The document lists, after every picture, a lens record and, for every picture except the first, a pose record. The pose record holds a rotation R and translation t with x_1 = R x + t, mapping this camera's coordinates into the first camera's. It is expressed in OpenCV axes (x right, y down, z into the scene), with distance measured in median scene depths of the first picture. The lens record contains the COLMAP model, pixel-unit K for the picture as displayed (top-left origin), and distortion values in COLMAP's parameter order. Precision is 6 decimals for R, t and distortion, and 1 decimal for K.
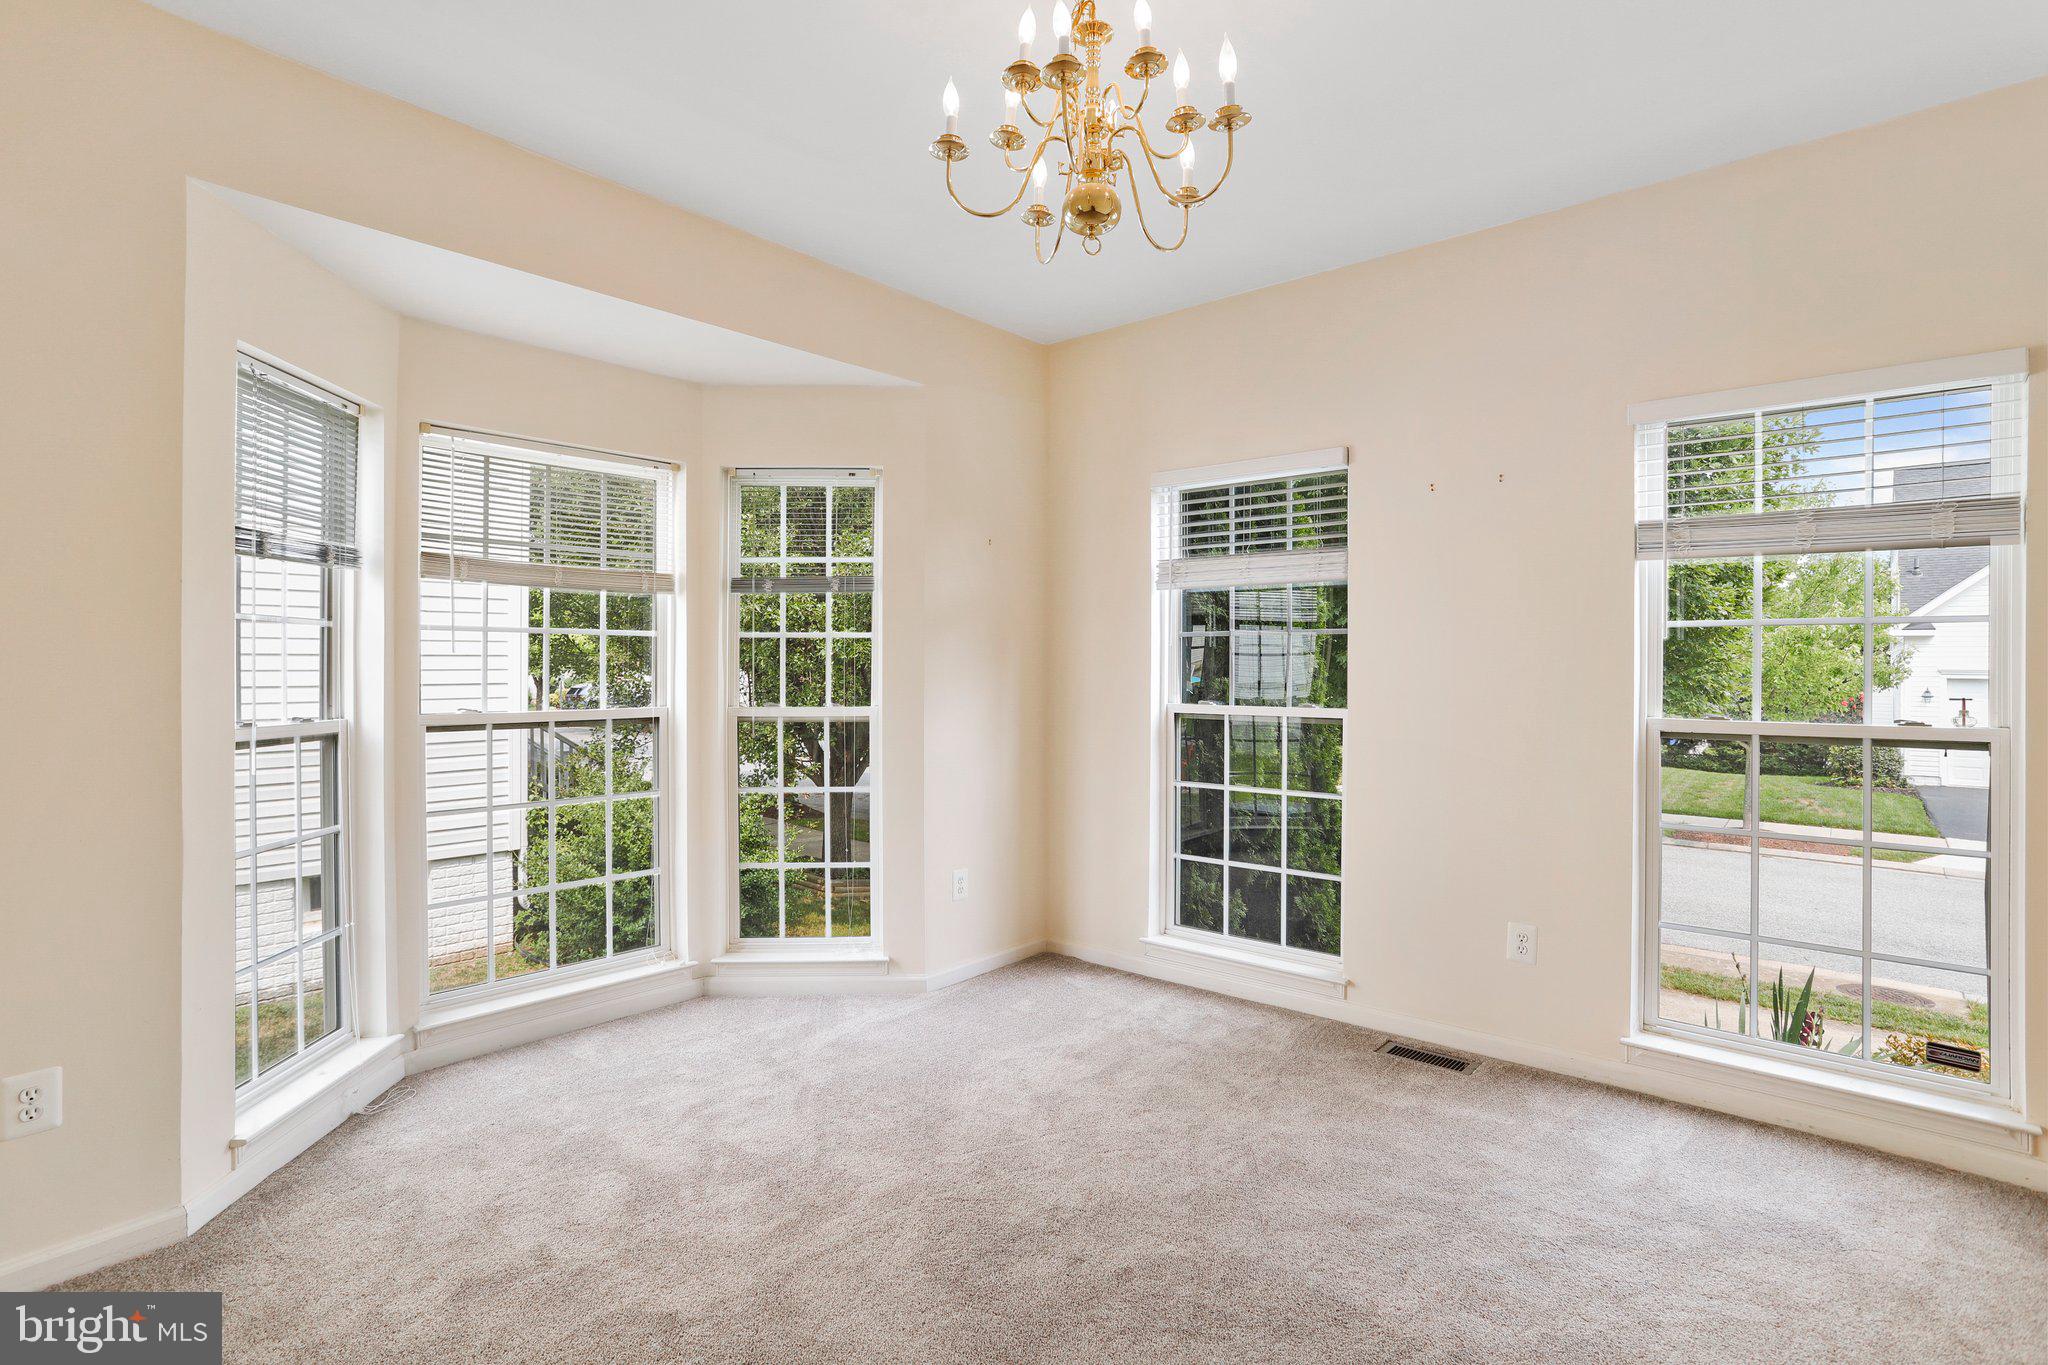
lens RADIAL K [[996.5, 0, 1023.3], [0, 996.5, 676.7], [0, 0, 1]] dist [-0.022479, 0.007837]
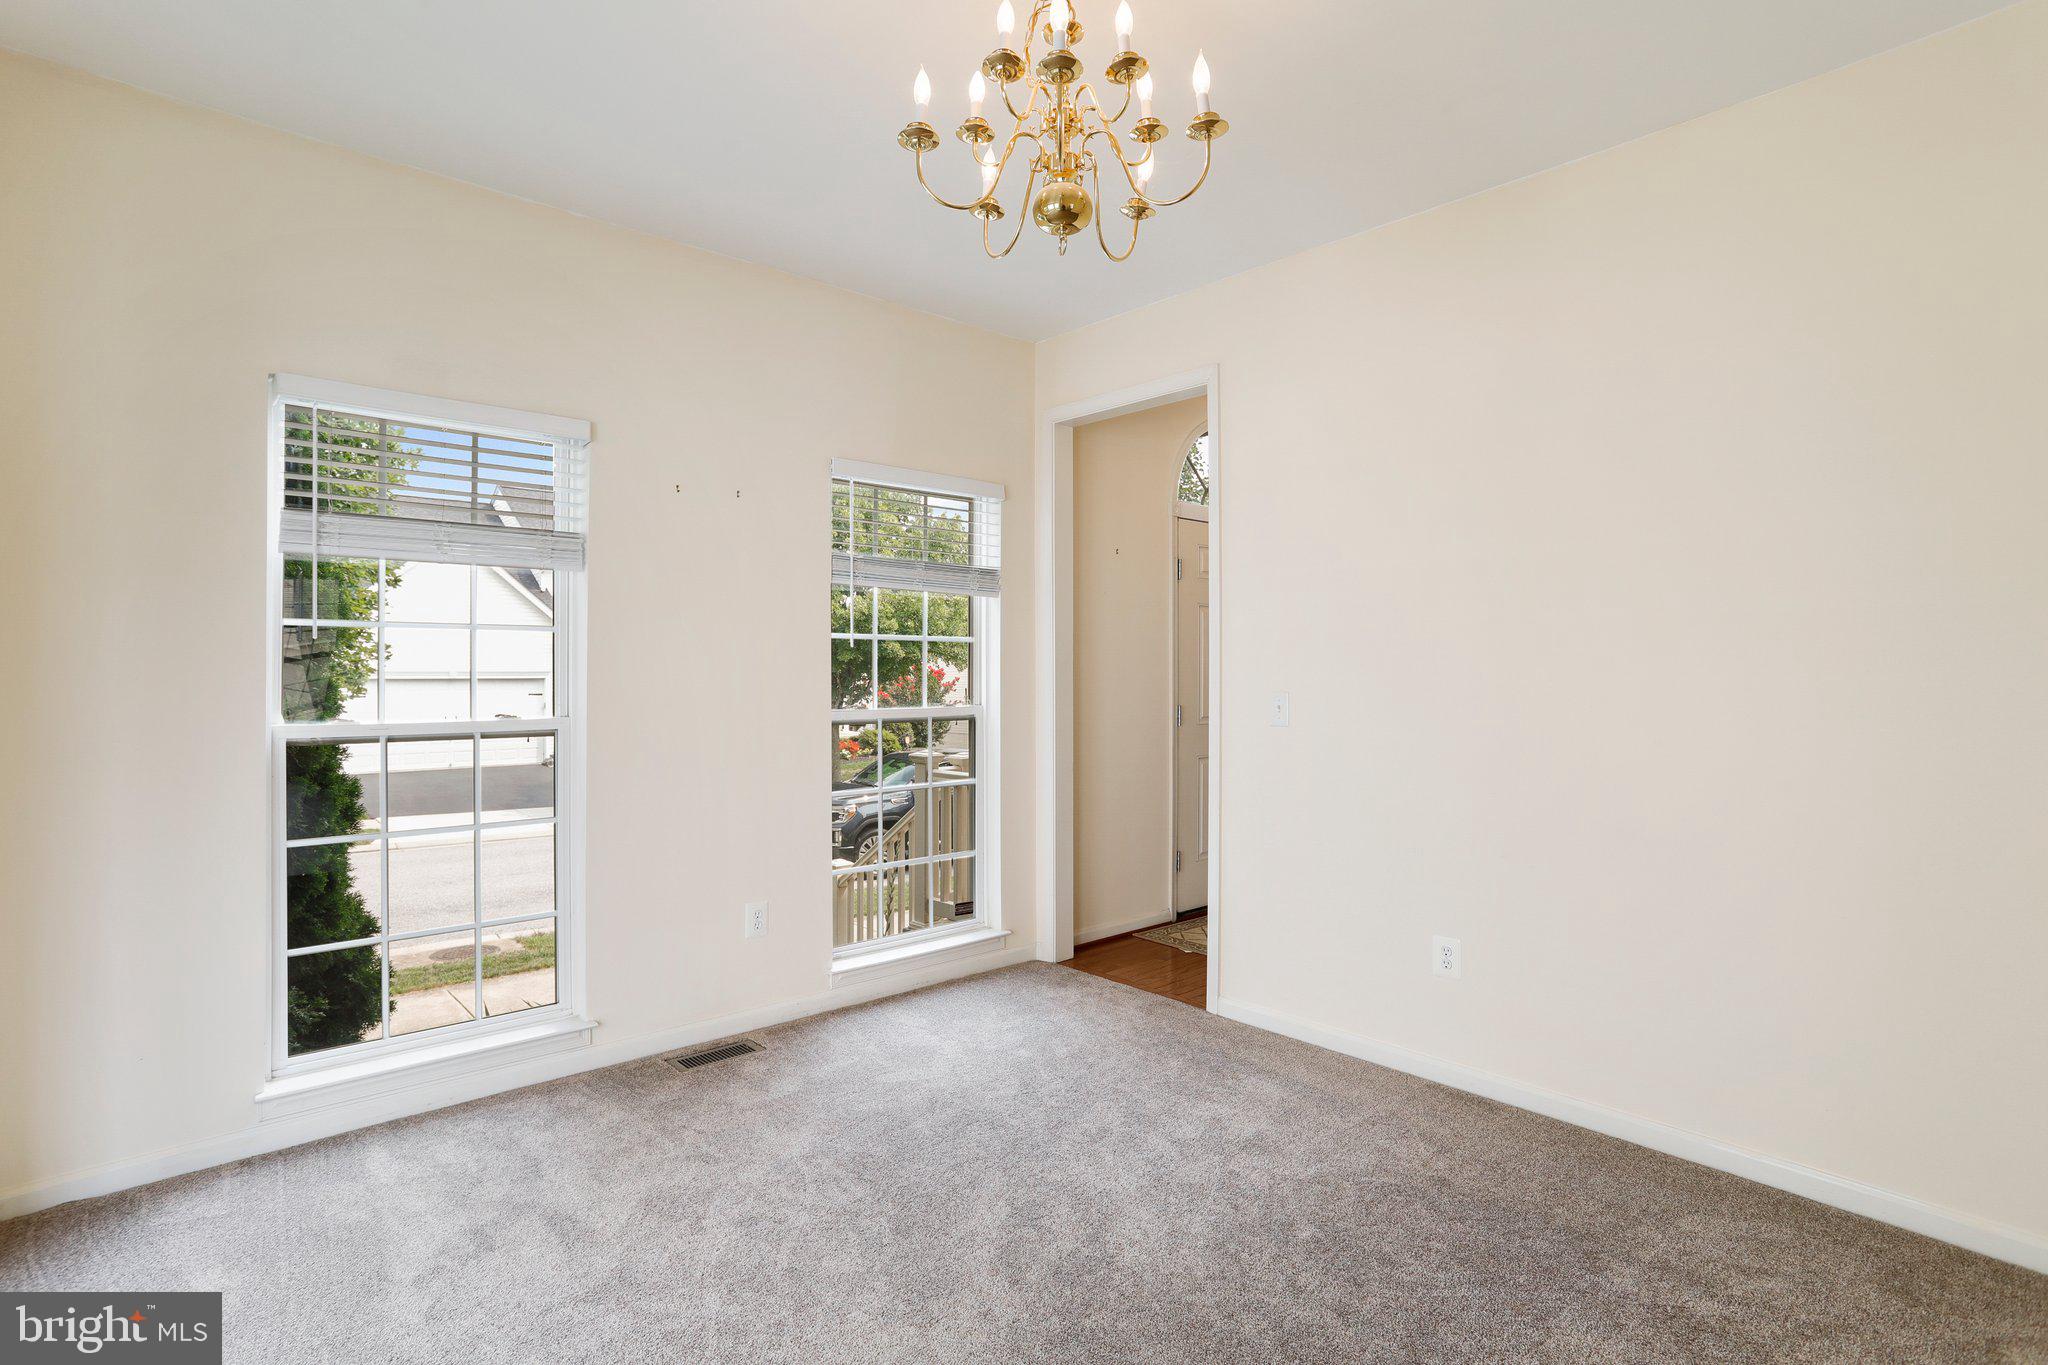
lens RADIAL K [[996.5, 0, 1030.4], [0, 996.5, 680.1], [0, 0, 1]] dist [-0.022479, 0.007837]
pose [[0.109932, -0.003614, 0.993933, -0.577547], [-0.000399, 0.999993, 0.003680, -0.006008], [-0.993939, -0.000801, 0.109930, 0.571547]]
